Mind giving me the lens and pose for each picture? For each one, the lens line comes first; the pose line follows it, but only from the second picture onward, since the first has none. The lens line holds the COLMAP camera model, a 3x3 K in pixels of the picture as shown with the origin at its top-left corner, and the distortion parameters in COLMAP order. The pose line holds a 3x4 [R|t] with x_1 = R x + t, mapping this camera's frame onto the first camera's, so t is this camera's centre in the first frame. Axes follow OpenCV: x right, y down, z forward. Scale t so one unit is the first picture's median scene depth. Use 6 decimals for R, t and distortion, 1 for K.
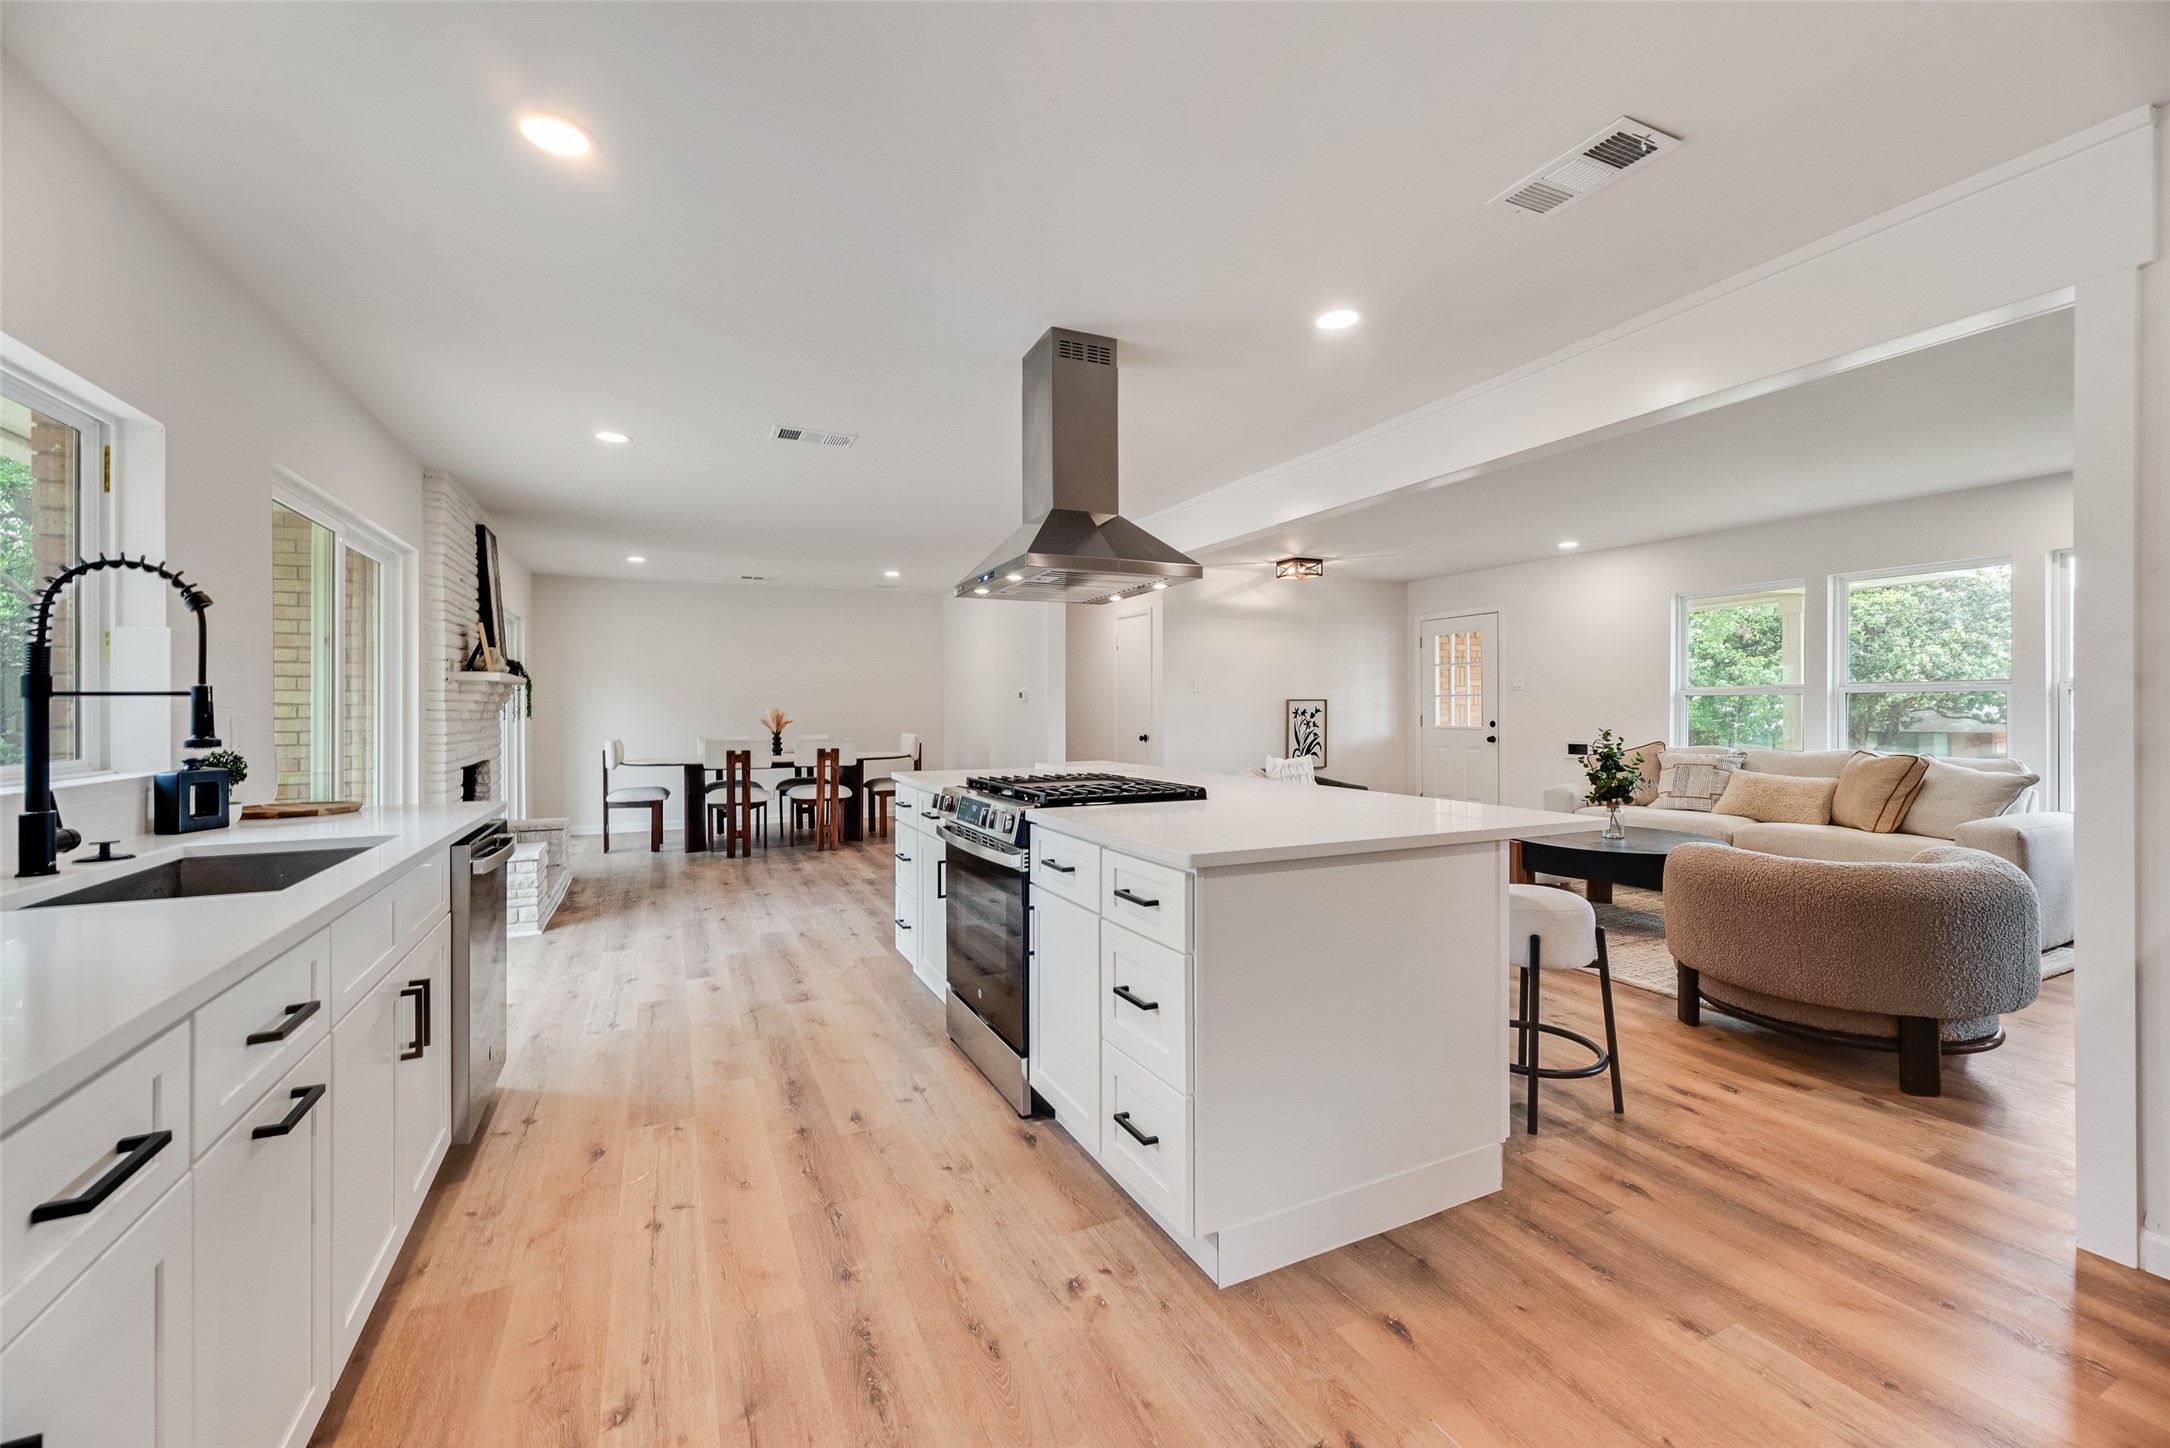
lens RADIAL K [[871.5, 0, 1086.0], [0, 871.5, 717.9], [0, 0, 1]] dist [0.008811, 0.000091]
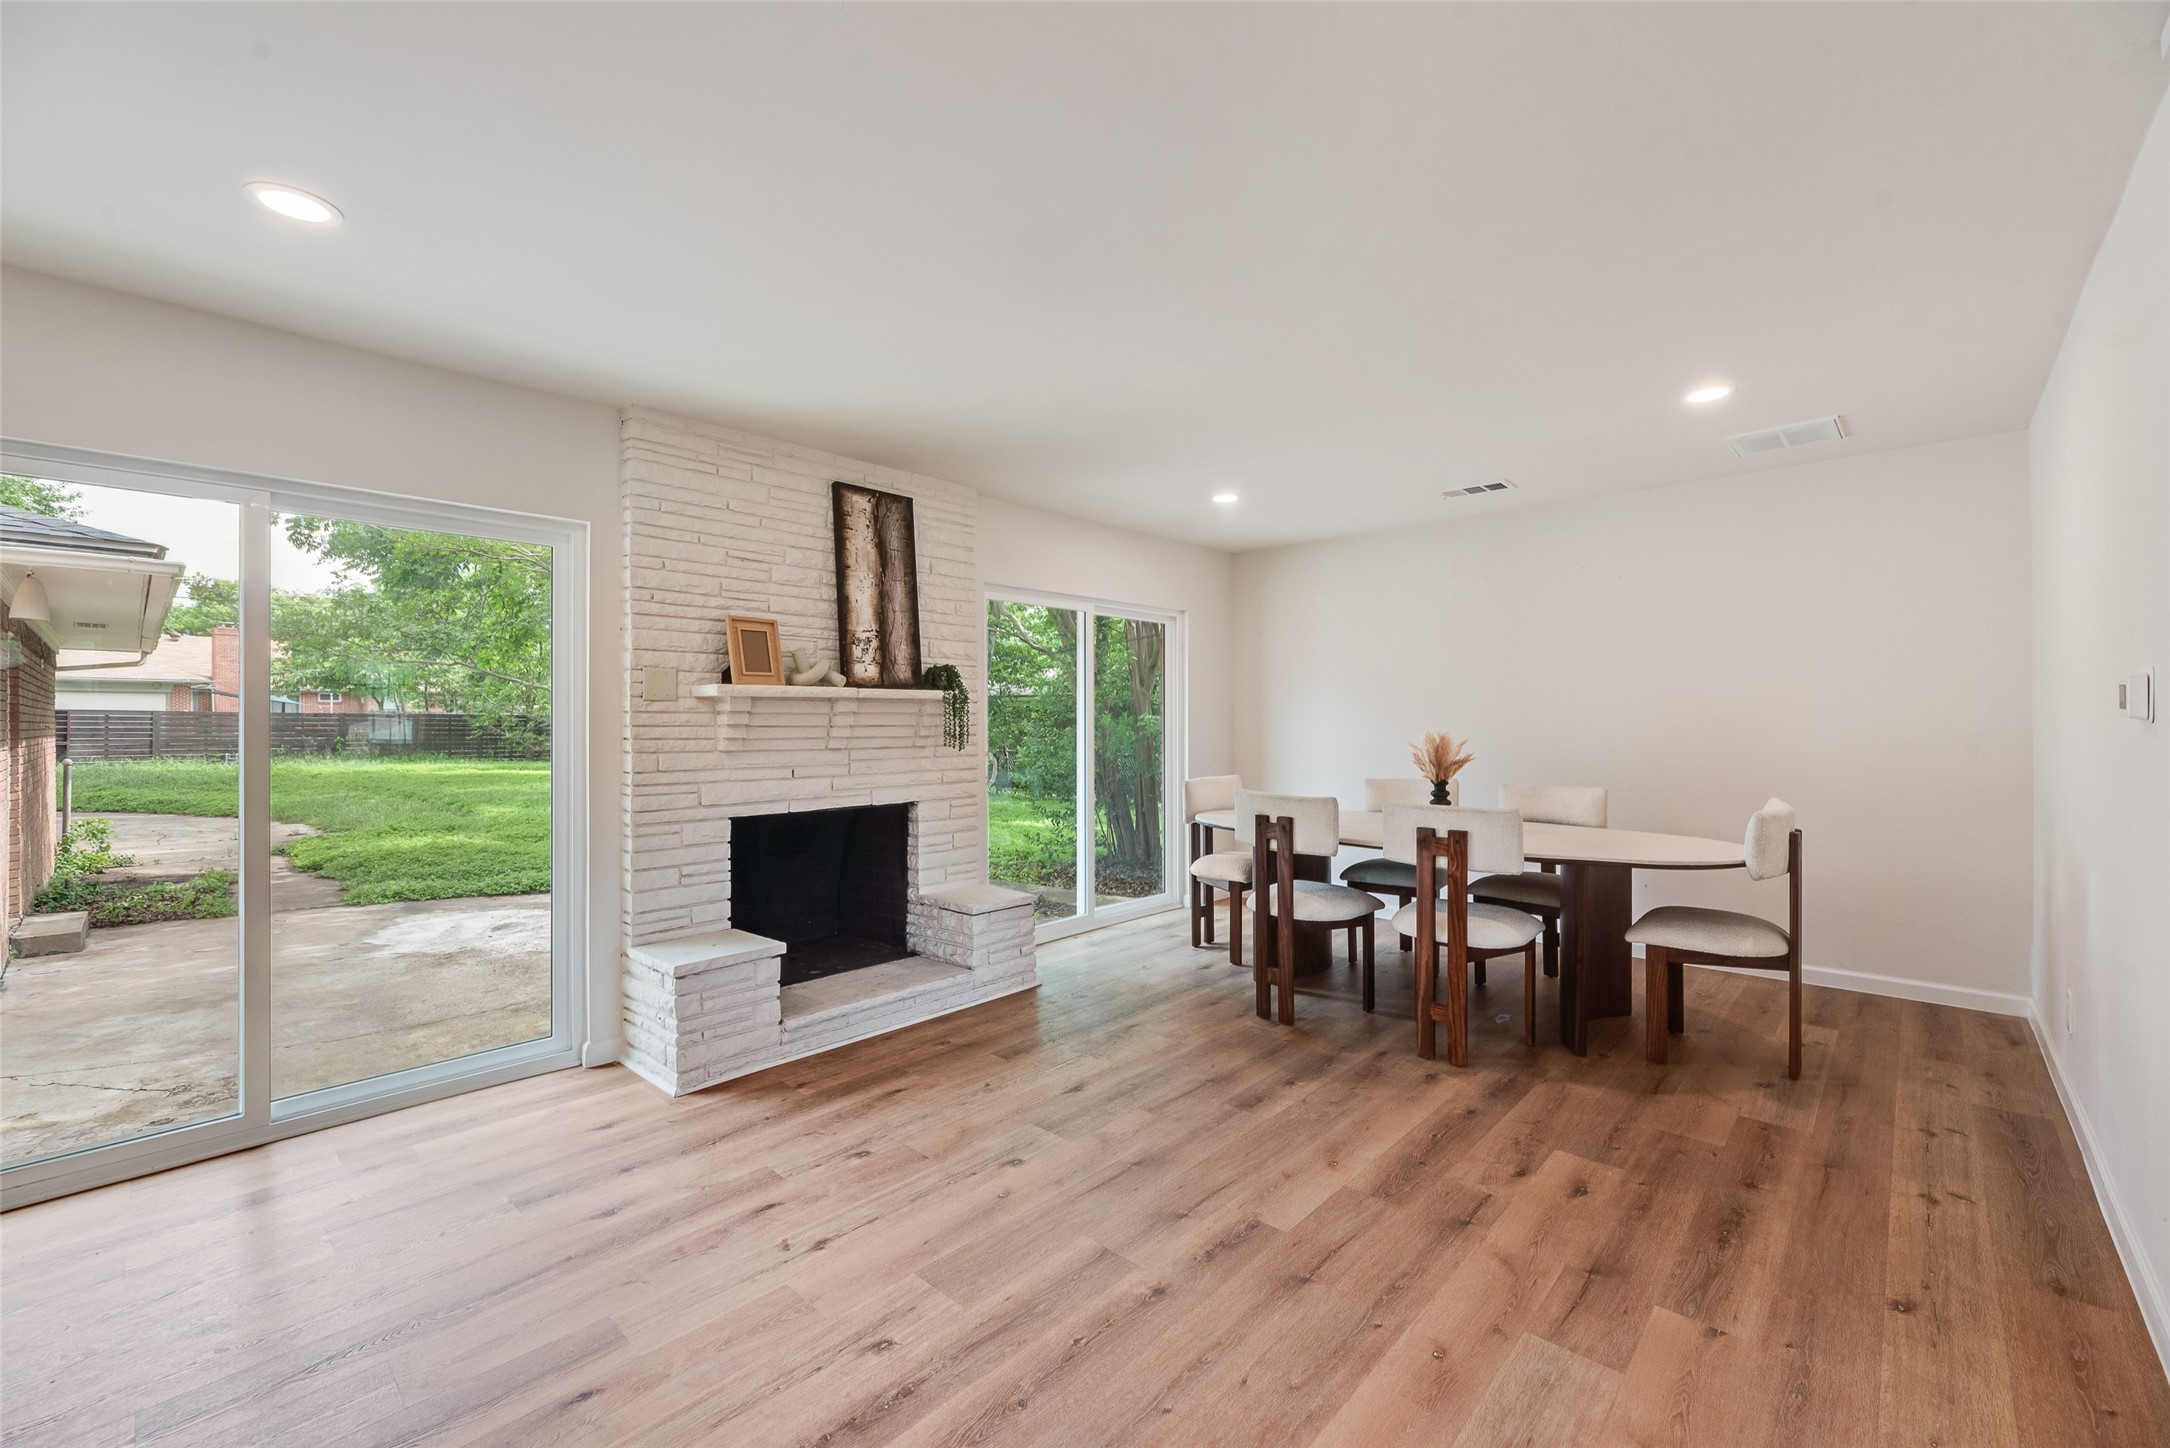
lens RADIAL K [[880.9, 0, 1090.5], [0, 880.9, 725.6], [0, 0, 1]] dist [-0.002315, -0.000264]
pose [[0.367023, 0.006589, -0.930188, 0.091691], [-0.010264, 0.999943, 0.003033, -0.030185], [0.930155, 0.008435, 0.367070, 1.272412]]
